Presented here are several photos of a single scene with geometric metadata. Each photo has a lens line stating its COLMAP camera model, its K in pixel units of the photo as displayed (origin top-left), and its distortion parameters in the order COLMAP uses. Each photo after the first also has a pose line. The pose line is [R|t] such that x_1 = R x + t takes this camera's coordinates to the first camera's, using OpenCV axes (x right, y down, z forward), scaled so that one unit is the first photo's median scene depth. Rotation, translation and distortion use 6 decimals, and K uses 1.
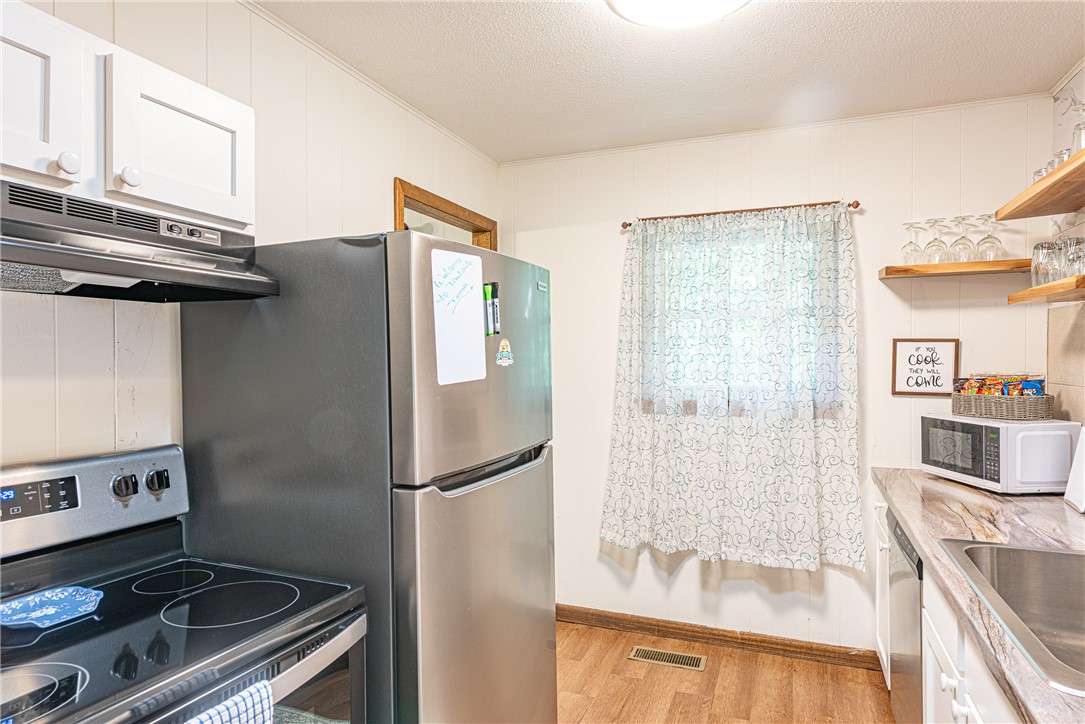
lens RADIAL K [[627.9, 0, 542.5], [0, 627.9, 362.0], [0, 0, 1]] dist [0.004115, -0.000758]
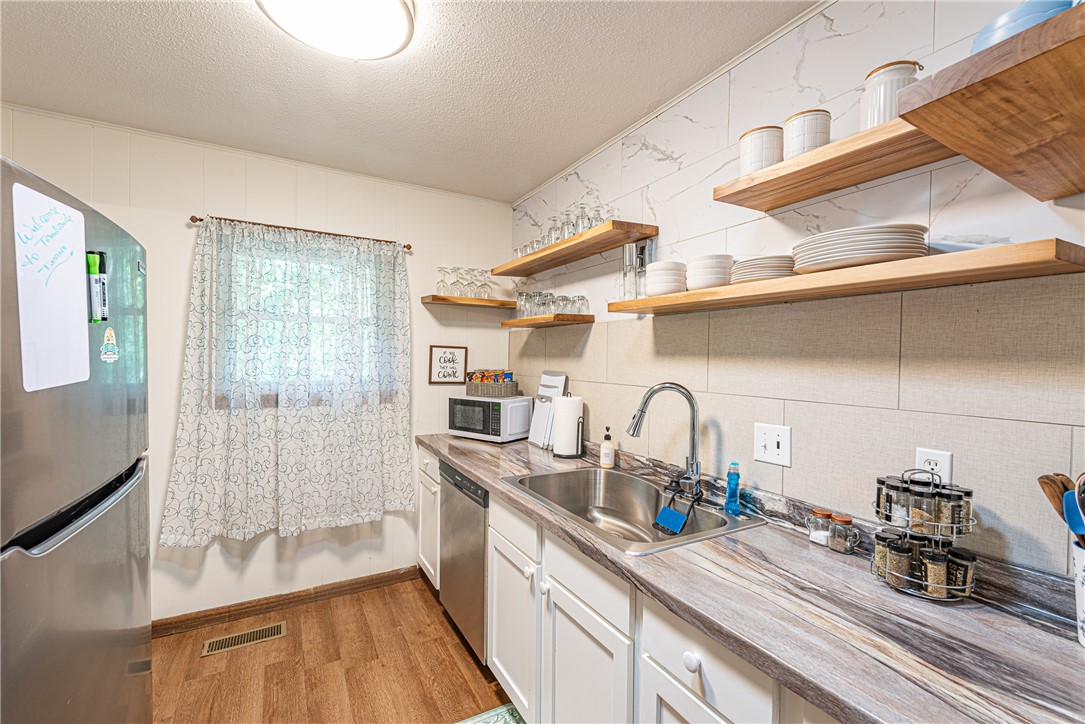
lens RADIAL K [[455.2, 0, 542.5], [0, 455.2, 362.0], [0, 0, 1]] dist [-0.000885, -0.005959]
pose [[0.611229, 0.008415, 0.791409, -0.109757], [-0.012613, 0.999920, -0.000891, -0.000569], [-0.791353, -0.009437, 0.611287, 0.150107]]
